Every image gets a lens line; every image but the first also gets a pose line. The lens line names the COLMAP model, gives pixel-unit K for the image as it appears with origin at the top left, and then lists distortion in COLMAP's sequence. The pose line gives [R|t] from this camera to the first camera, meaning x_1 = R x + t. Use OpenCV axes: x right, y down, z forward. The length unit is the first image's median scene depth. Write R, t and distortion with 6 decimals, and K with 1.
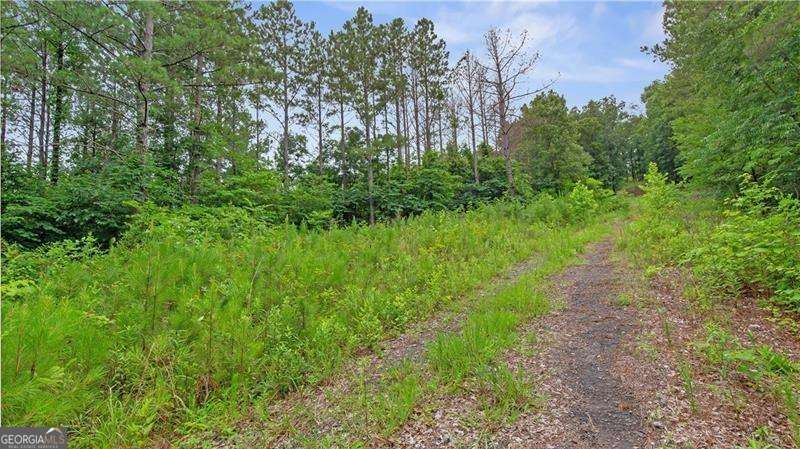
lens RADIAL K [[406.4, 0, 400.0], [0, 406.4, 224.5], [0, 0, 1]] dist [0.019103, -0.000028]
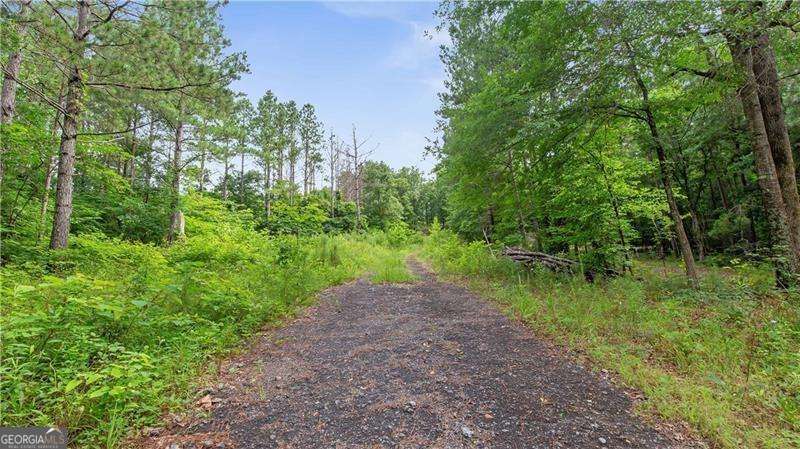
lens RADIAL K [[397.2, 0, 400.0], [0, 397.2, 224.5], [0, 0, 1]] dist [0.000173, 0.000002]
pose [[0.896513, 0.090306, 0.433715, -0.219507], [-0.058123, 0.994517, -0.086930, 0.032807], [-0.439188, 0.052725, 0.896847, -0.391692]]
